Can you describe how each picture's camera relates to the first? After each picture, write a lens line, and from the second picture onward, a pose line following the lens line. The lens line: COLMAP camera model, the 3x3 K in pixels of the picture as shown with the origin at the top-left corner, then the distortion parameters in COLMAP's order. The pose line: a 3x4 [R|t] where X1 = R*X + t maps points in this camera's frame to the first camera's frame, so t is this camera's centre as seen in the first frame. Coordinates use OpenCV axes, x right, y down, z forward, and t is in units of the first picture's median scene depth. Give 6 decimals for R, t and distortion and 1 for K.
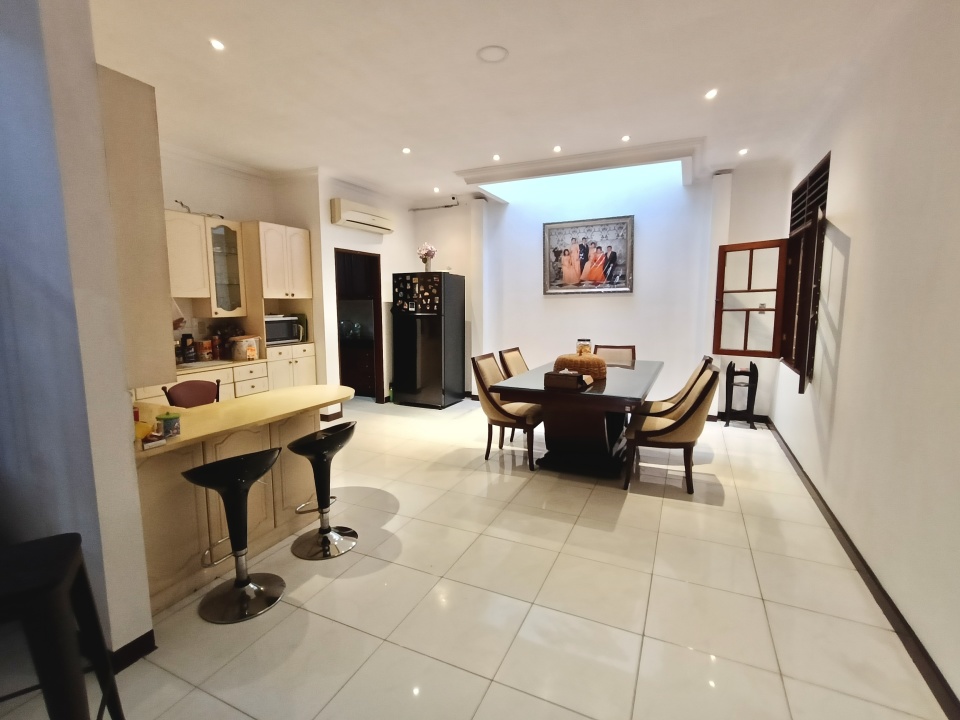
lens RADIAL K [[450.7, 0, 475.2], [0, 450.7, 356.3], [0, 0, 1]] dist [-0.001831, -0.000331]
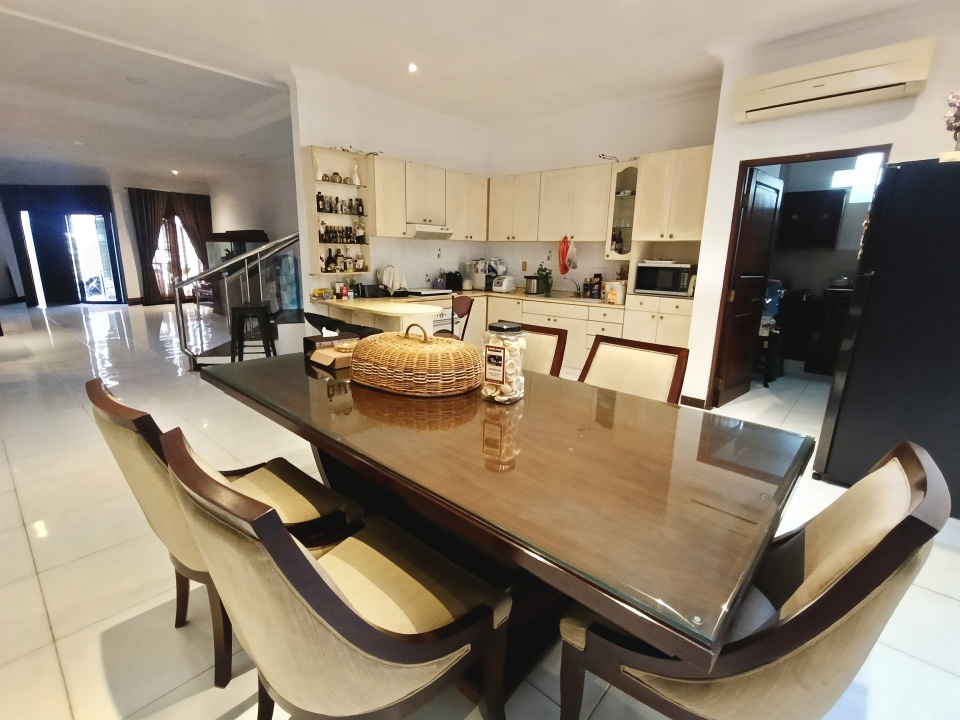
lens RADIAL K [[450.7, 0, 475.2], [0, 450.7, 356.3], [0, 0, 1]] dist [-0.001831, -0.000331]
pose [[-0.299665, 0.219362, -0.928483, 0.499308], [-0.123057, 0.956191, 0.265625, -0.098413], [0.946075, 0.193855, -0.259543, 0.894083]]
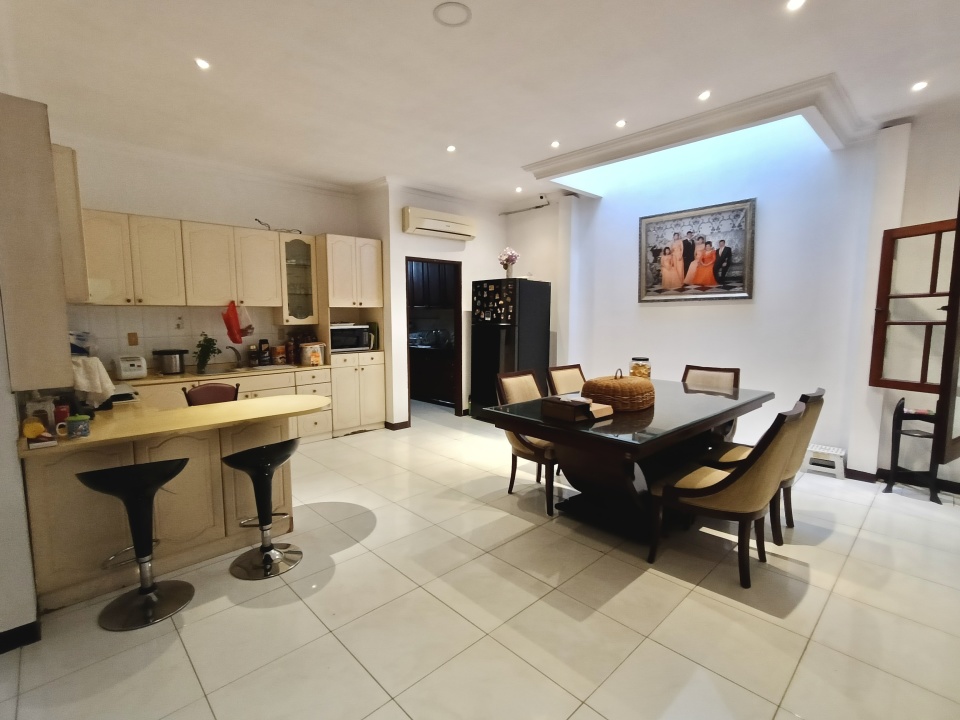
lens RADIAL K [[455.3, 0, 480.0], [0, 455.3, 360.0], [0, 0, 1]] dist [-0.001240, 0.004726]
pose [[0.934965, 0.039191, -0.352567, 0.213278], [-0.044047, 0.999013, -0.005758, -0.014206], [0.351993, 0.020913, 0.935769, 0.125617]]
